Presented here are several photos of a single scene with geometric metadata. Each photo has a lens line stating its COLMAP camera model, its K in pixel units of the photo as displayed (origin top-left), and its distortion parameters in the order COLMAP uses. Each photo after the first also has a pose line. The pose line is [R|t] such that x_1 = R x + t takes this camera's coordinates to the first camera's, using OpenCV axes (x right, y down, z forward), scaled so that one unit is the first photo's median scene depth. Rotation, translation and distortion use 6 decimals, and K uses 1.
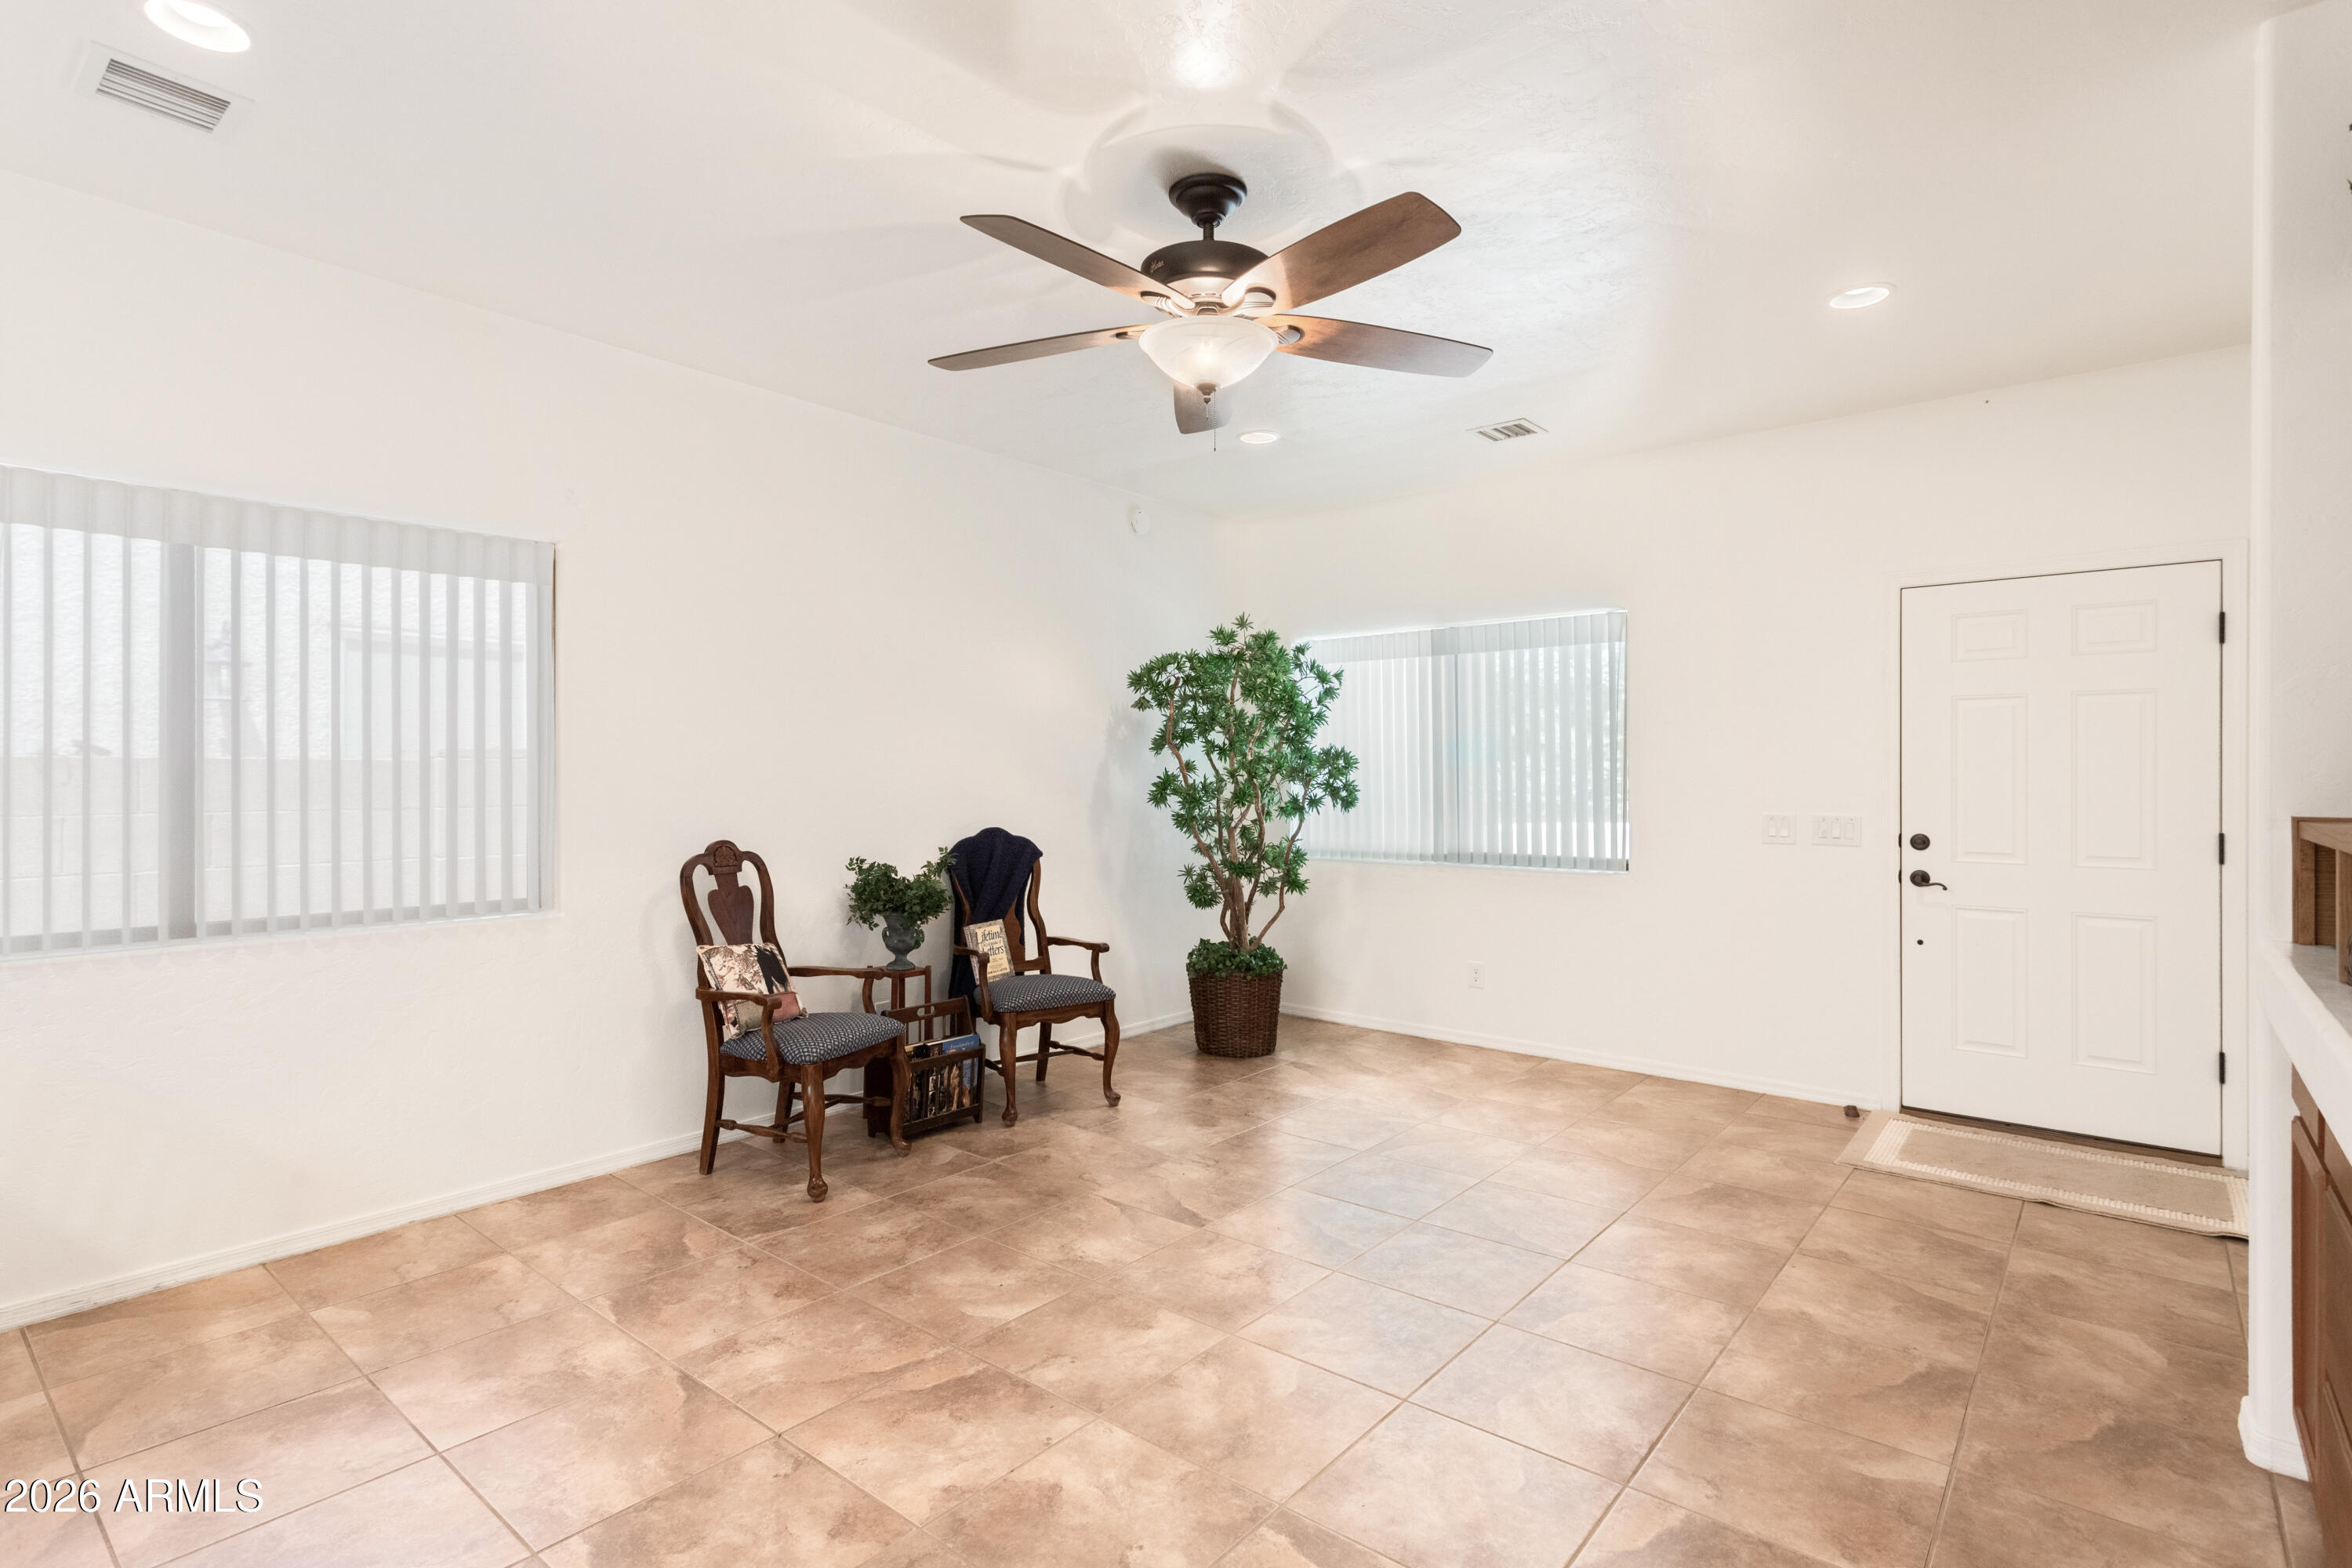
lens RADIAL K [[1156.3, 0, 1174.3], [0, 1156.3, 769.1], [0, 0, 1]] dist [0.006482, 0.002994]
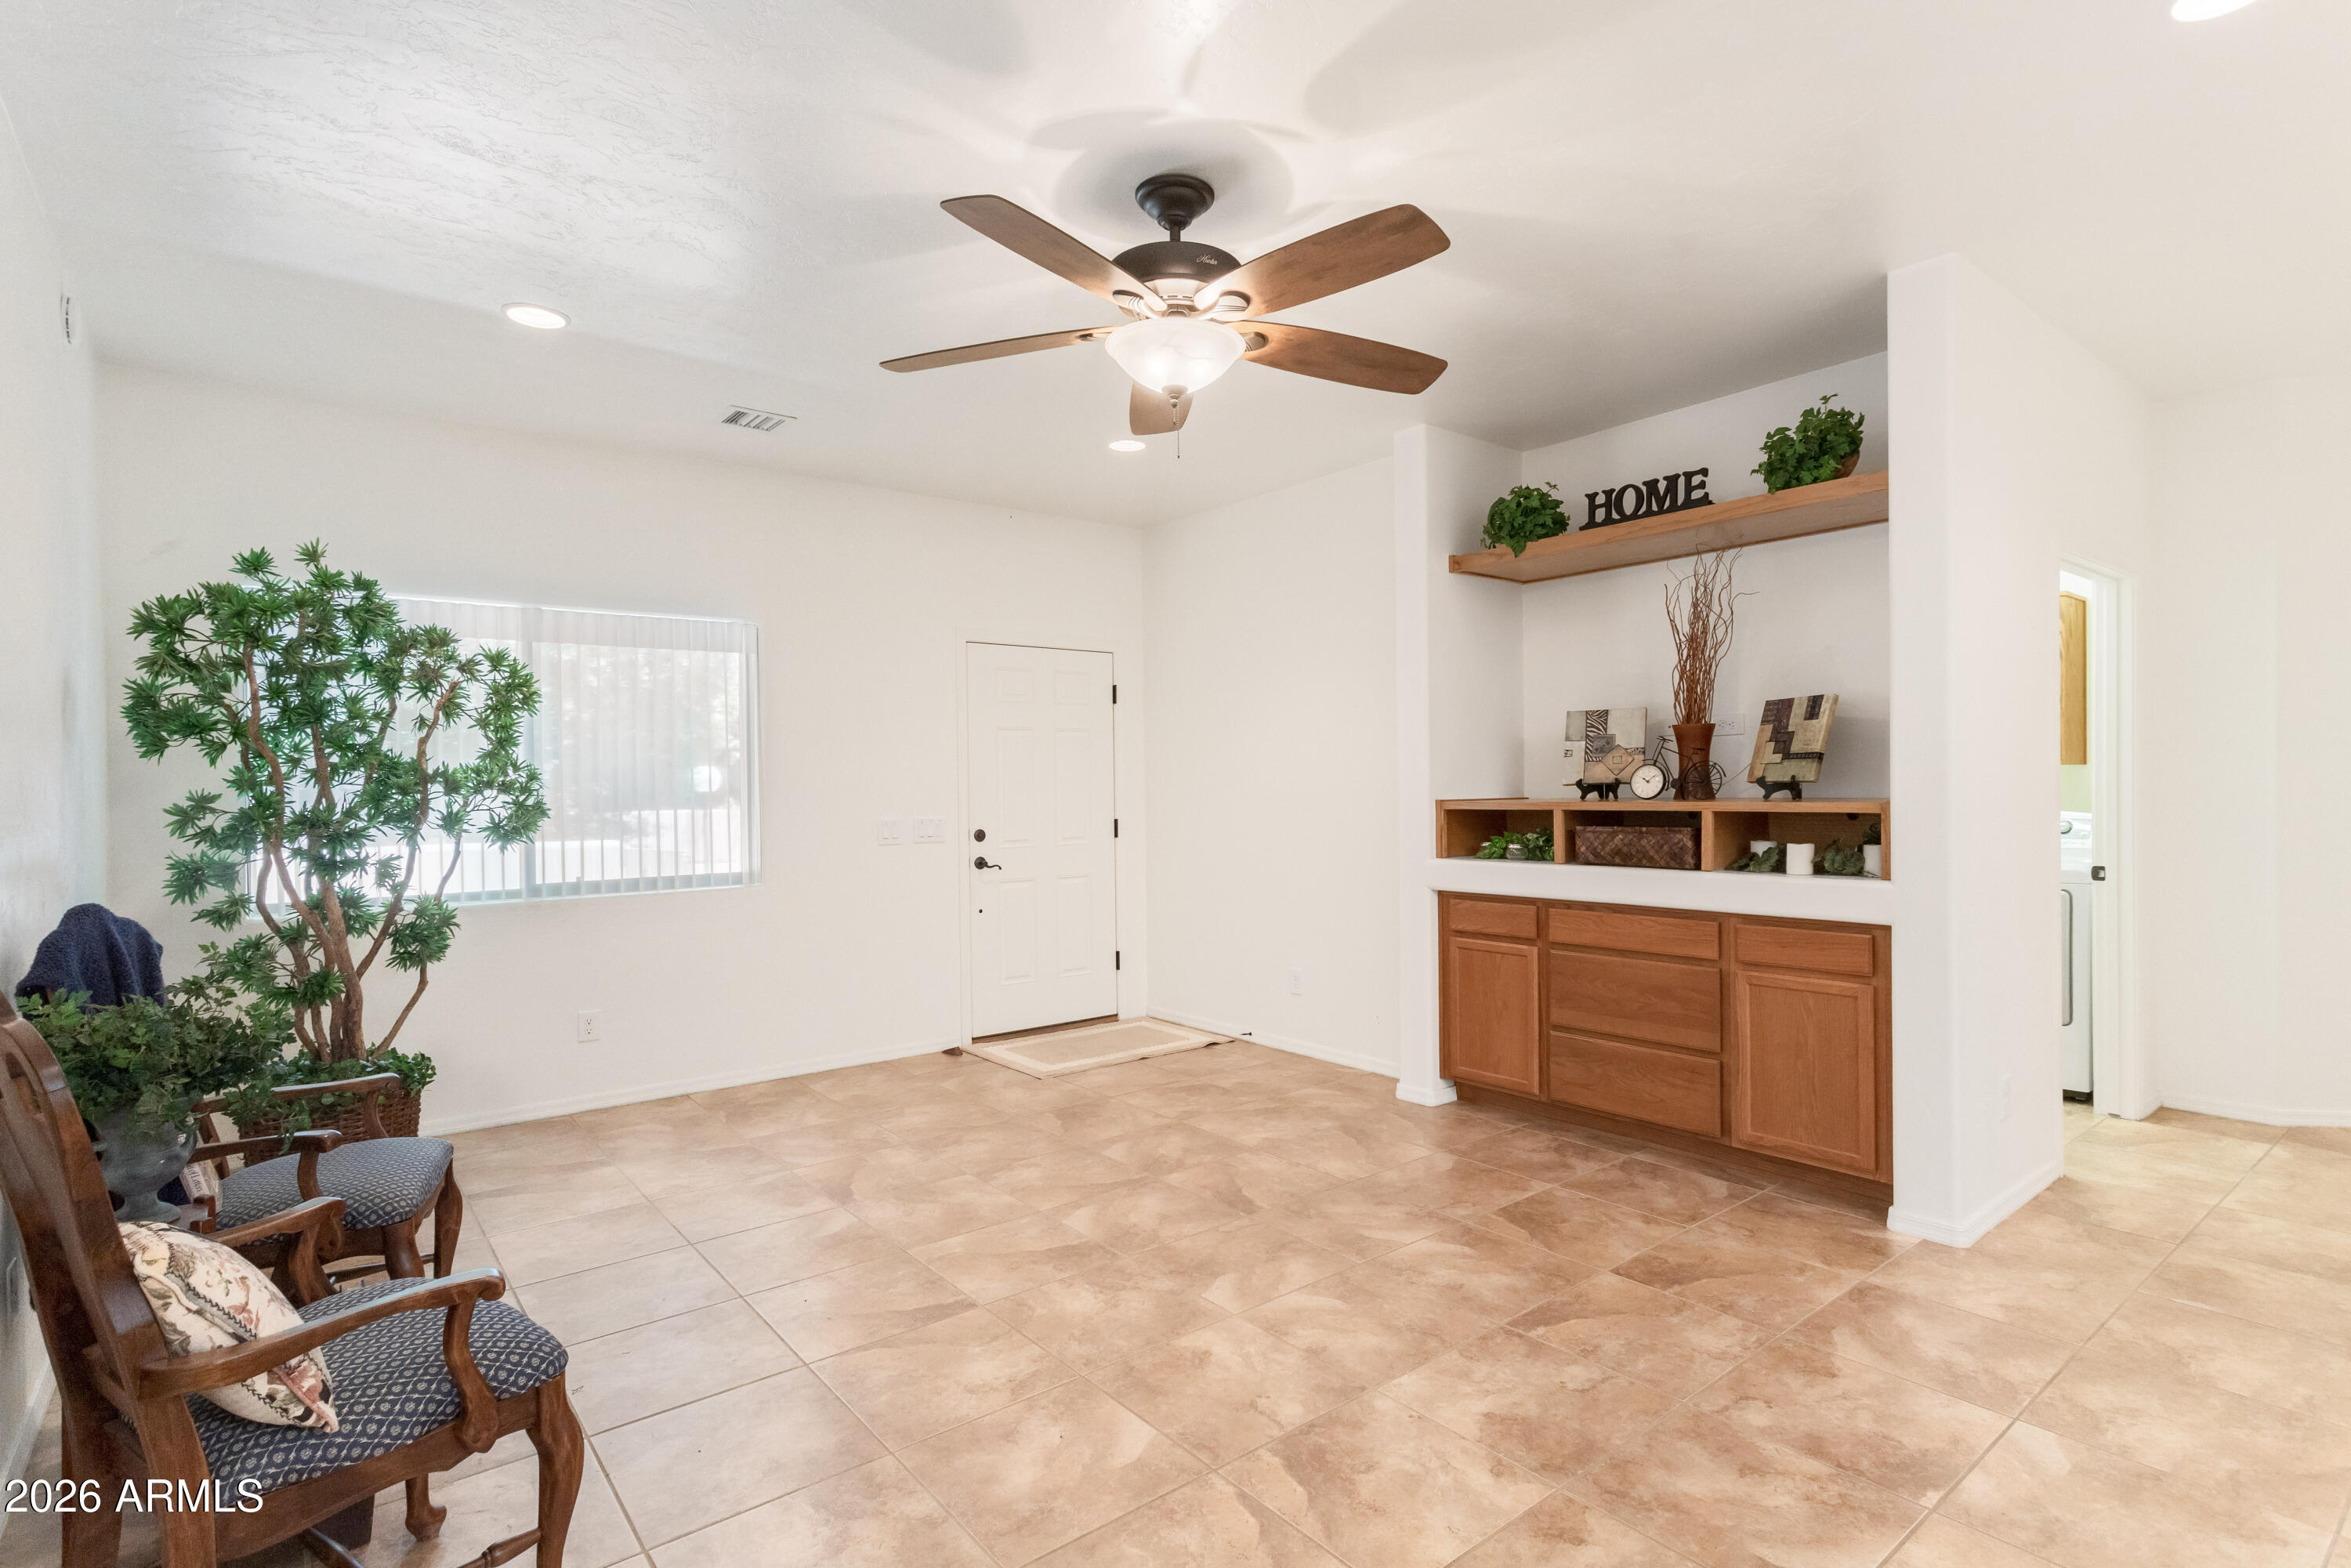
lens RADIAL K [[1155.7, 0, 1181.4], [0, 1155.7, 785.2], [0, 0, 1]] dist [0.006482, 0.002994]
pose [[0.202232, -0.006653, 0.979315, -0.722532], [0.008194, 0.999953, 0.005102, 0.001195], [-0.979303, 0.006993, 0.202277, 0.609897]]
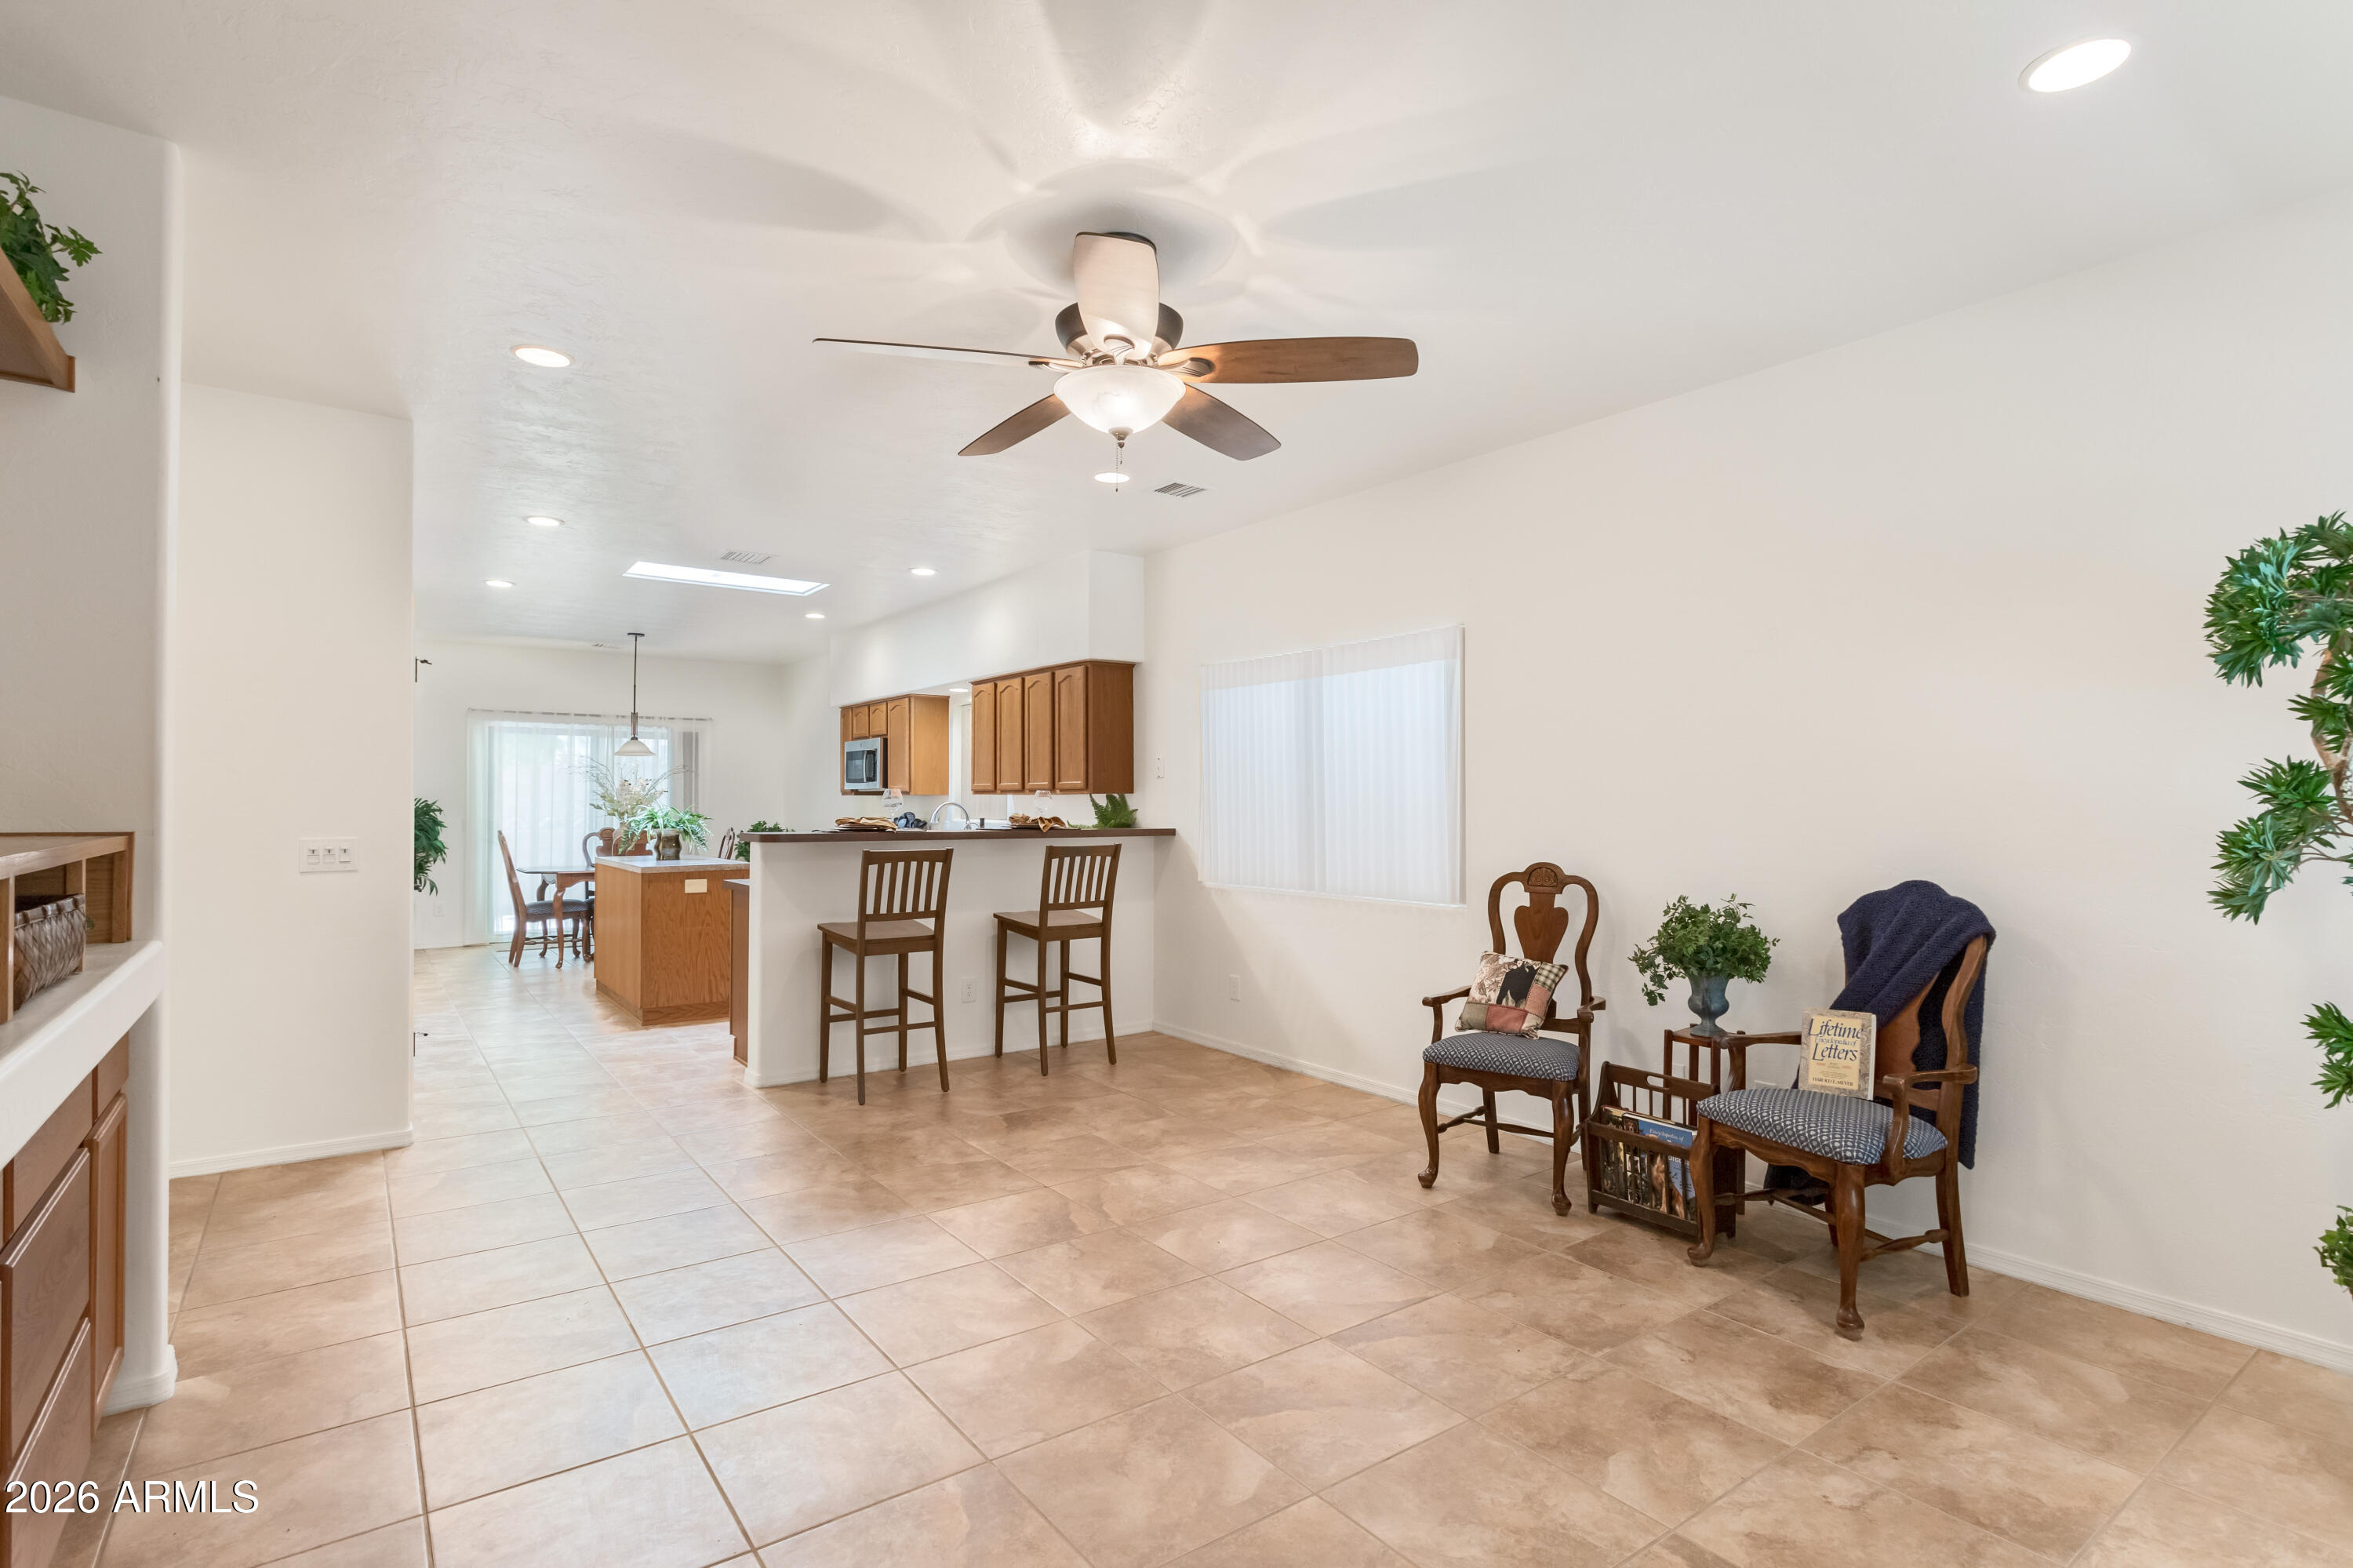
lens RADIAL K [[1156.8, 0, 1189.9], [0, 1156.8, 790.5], [0, 0, 1]] dist [0.006482, 0.002994]
pose [[-0.235099, -0.011043, -0.971909, 0.791165], [0.001915, 0.999928, -0.011825, 0.007456], [0.971969, -0.004642, -0.235061, 1.001724]]
